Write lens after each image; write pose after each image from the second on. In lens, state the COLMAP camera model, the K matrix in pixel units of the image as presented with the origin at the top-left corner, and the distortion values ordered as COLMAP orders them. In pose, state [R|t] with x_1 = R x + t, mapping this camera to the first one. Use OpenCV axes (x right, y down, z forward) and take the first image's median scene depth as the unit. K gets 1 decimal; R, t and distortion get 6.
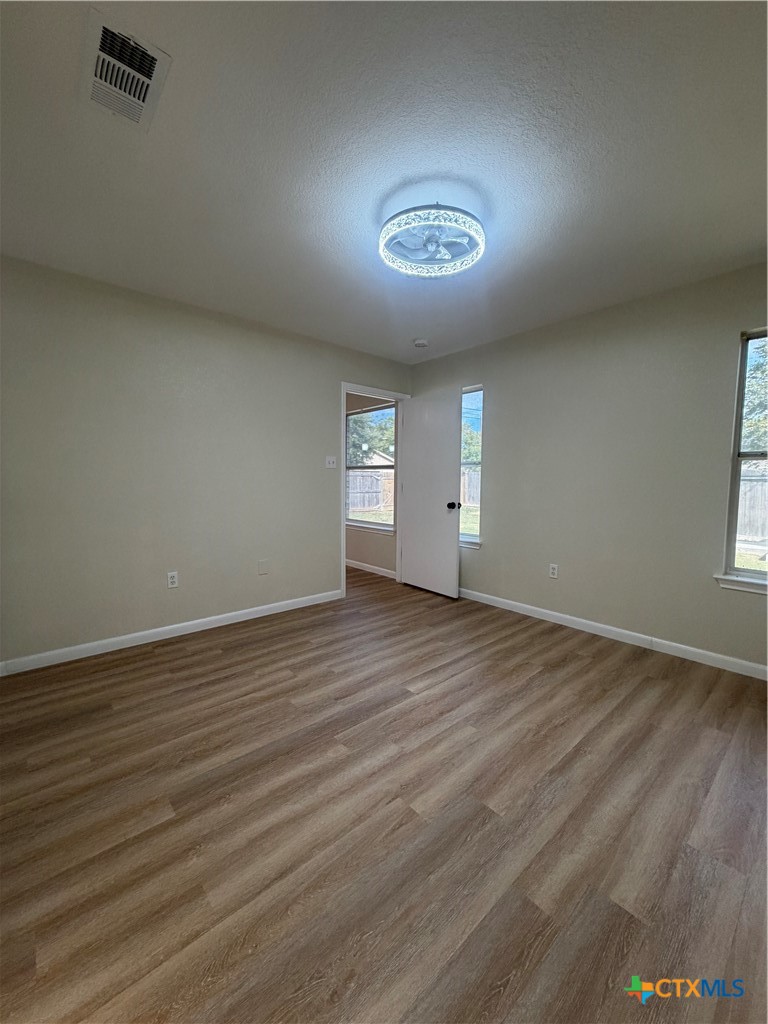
lens RADIAL K [[406.5, 0, 384.1], [0, 406.5, 509.9], [0, 0, 1]] dist [0.000685, -0.000424]
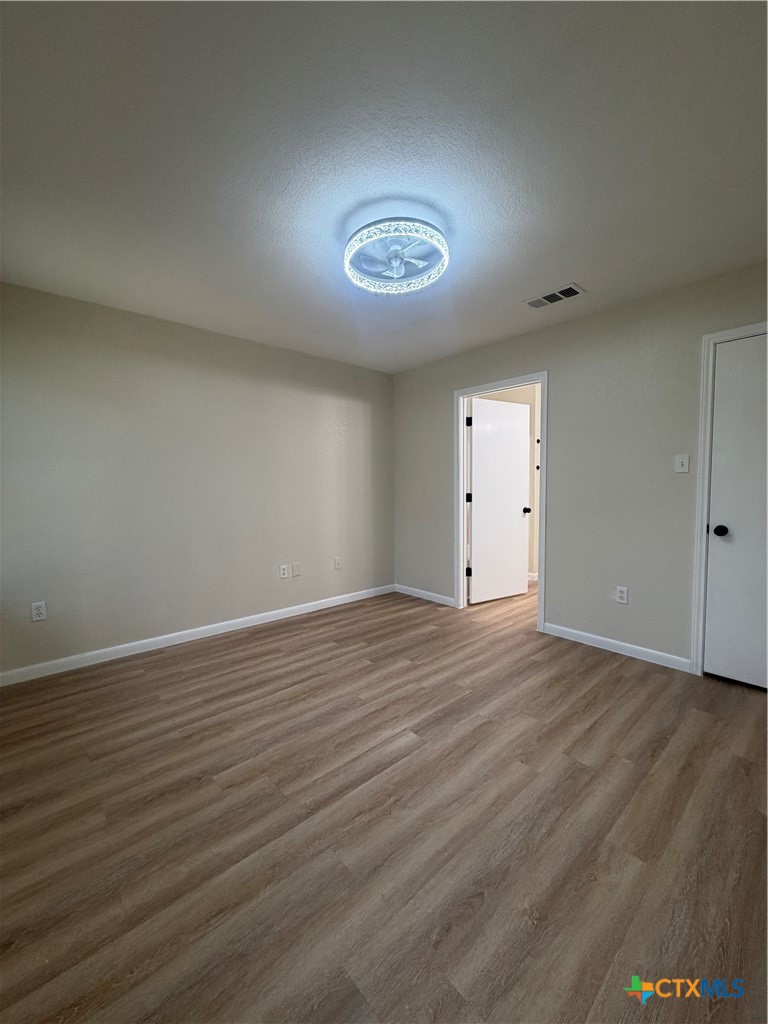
lens RADIAL K [[406.5, 0, 384.9], [0, 406.5, 510.5], [0, 0, 1]] dist [0.000685, -0.000424]
pose [[-0.999966, 0.001007, -0.008230, 0.144145], [-0.000148, 0.990267, 0.139183, -0.164552], [0.008290, 0.139179, -0.990232, 1.942533]]
